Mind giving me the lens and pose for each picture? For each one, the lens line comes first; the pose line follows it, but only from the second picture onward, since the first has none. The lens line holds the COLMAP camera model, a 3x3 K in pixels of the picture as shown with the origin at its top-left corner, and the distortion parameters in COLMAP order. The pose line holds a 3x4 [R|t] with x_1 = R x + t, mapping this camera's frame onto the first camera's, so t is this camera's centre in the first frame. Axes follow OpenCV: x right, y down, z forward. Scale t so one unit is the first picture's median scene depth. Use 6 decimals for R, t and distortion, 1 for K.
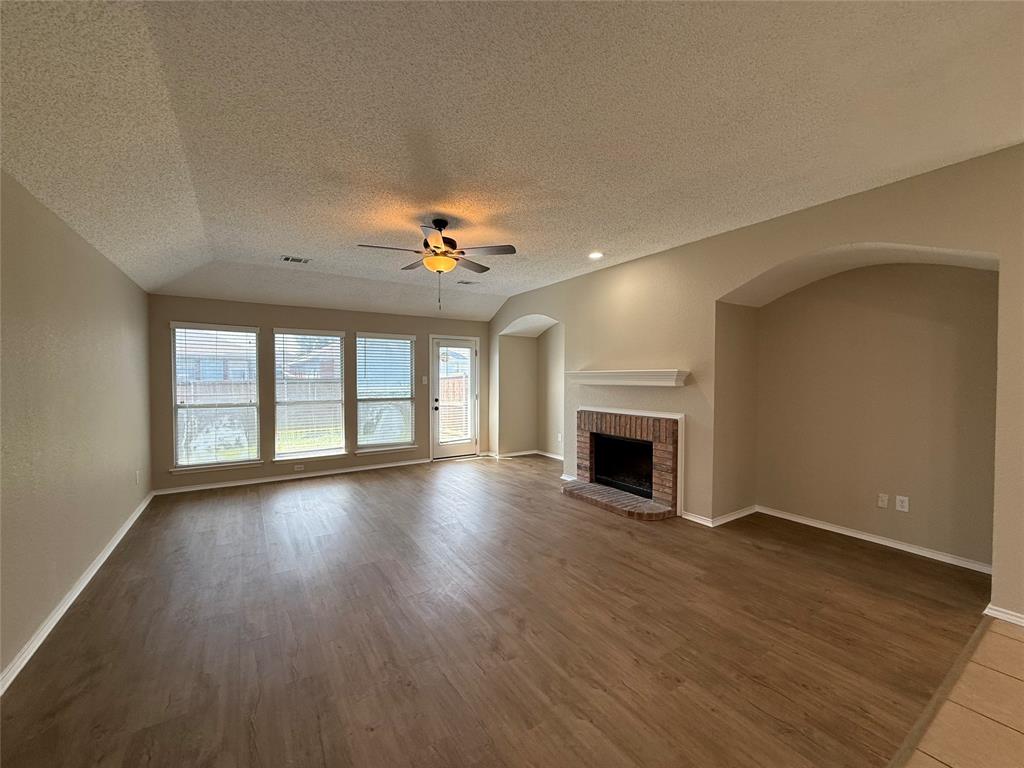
lens RADIAL K [[408.2, 0, 511.1], [0, 408.2, 385.9], [0, 0, 1]] dist [-0.000088, 0.000542]
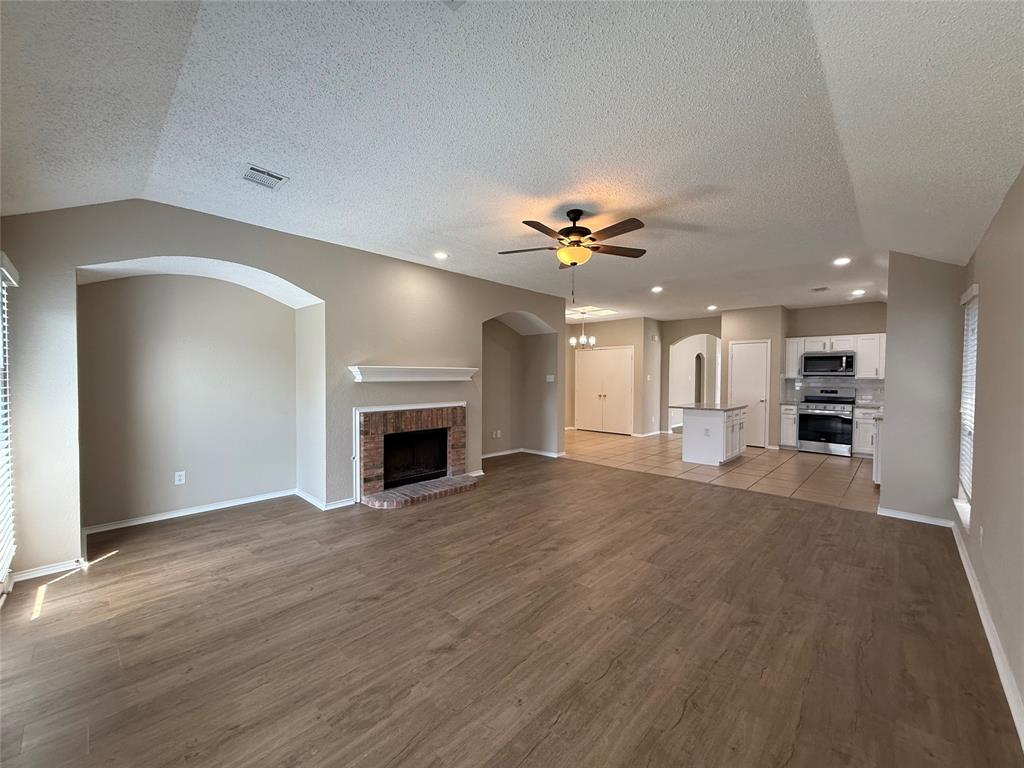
lens RADIAL K [[408.2, 0, 511.7], [0, 408.2, 386.6], [0, 0, 1]] dist [-0.000088, 0.000542]
pose [[-0.226385, -0.026926, 0.973666, -0.718572], [0.016570, 0.999367, 0.031489, -0.015211], [-0.973897, 0.023262, -0.225796, 0.904142]]
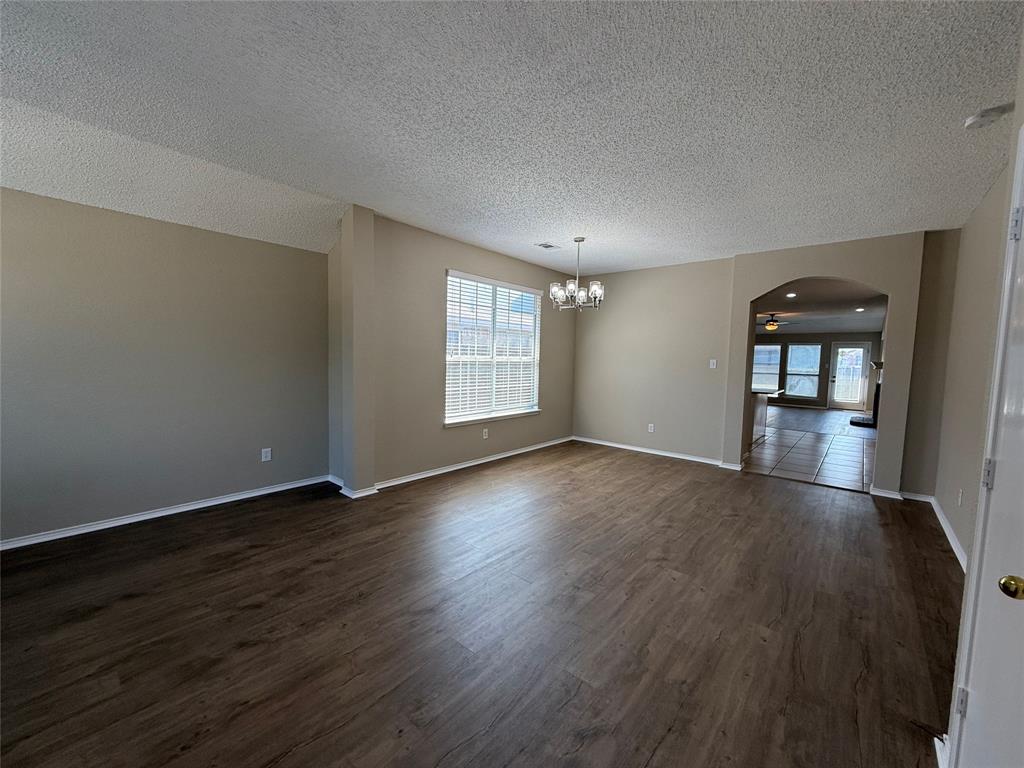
lens RADIAL K [[408.2, 0, 509.2], [0, 408.2, 384.5], [0, 0, 1]] dist [-0.000088, 0.000542]
pose [[0.274257, 0.072048, -0.958954, 1.570578], [-0.047765, 0.996979, 0.061244, 0.033864], [0.960469, 0.029008, 0.276870, -1.233591]]
